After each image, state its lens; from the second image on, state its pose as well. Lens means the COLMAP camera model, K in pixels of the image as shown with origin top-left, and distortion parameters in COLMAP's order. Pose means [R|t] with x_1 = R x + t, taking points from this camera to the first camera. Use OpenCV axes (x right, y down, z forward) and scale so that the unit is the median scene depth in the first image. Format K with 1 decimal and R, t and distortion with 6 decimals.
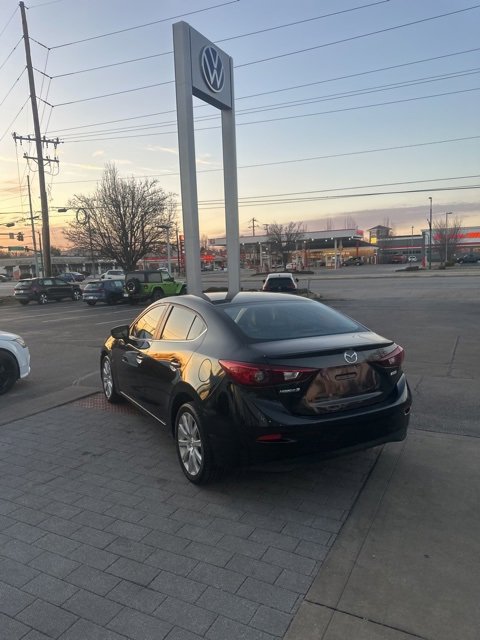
lens RADIAL K [[452.1, 0, 242.0], [0, 452.1, 321.9], [0, 0, 1]] dist [0.079962, -0.117148]
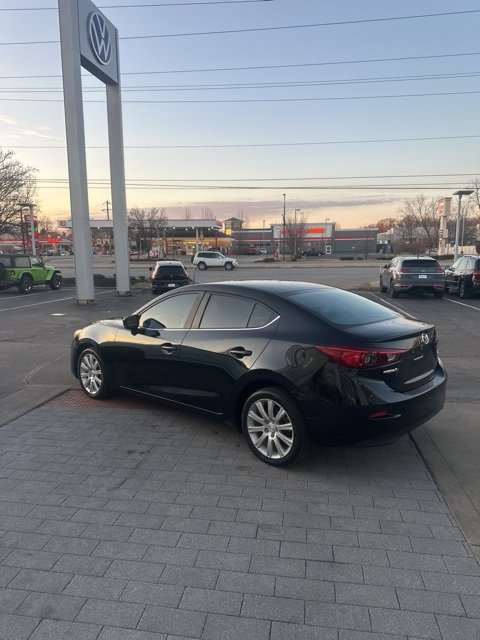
lens RADIAL K [[451.6, 0, 241.7], [0, 451.6, 327.5], [0, 0, 1]] dist [0.089613, -0.140636]
pose [[0.946465, -0.024085, 0.321906, -0.084226], [0.012104, 0.999159, 0.039168, 0.000107], [-0.322578, -0.033175, 0.945961, 0.011398]]
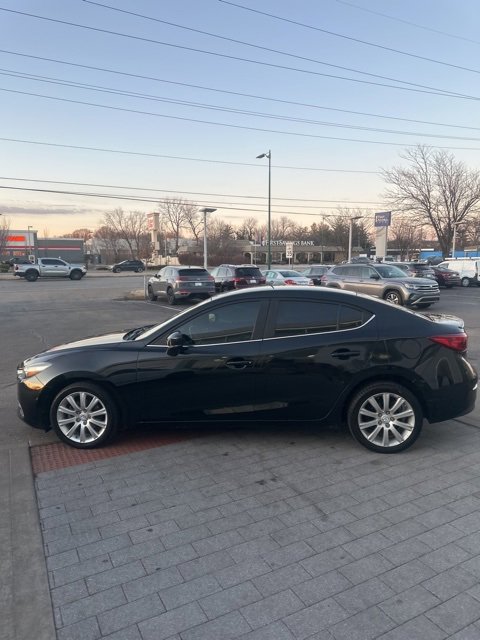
lens RADIAL K [[452.1, 0, 242.0], [0, 452.1, 321.9], [0, 0, 1]] dist [0.079962, -0.117148]
pose [[0.558837, -0.083502, 0.825063, -0.203194], [0.091153, 0.995074, 0.038968, -0.007133], [-0.824253, 0.053430, 0.563695, 0.110604]]
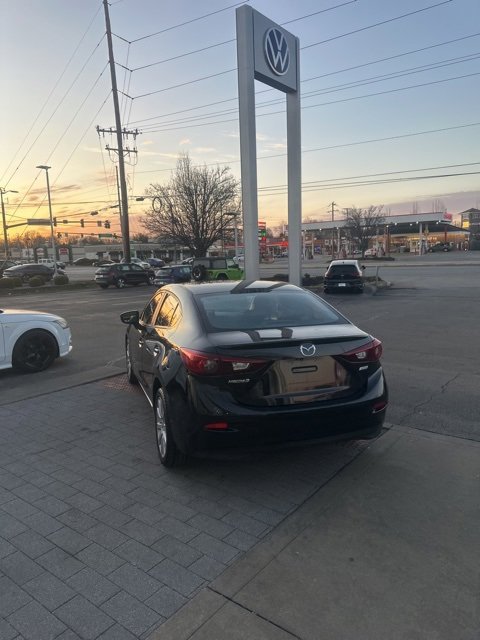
lens RADIAL K [[451.3, 0, 240.0], [0, 451.3, 320.0], [0, 0, 1]] dist [0.120426, -0.200556]
pose [[0.983482, 0.028523, -0.178745, 0.040656], [-0.023898, 0.999323, 0.027973, -0.001580], [0.179422, -0.023240, 0.983498, 0.002621]]
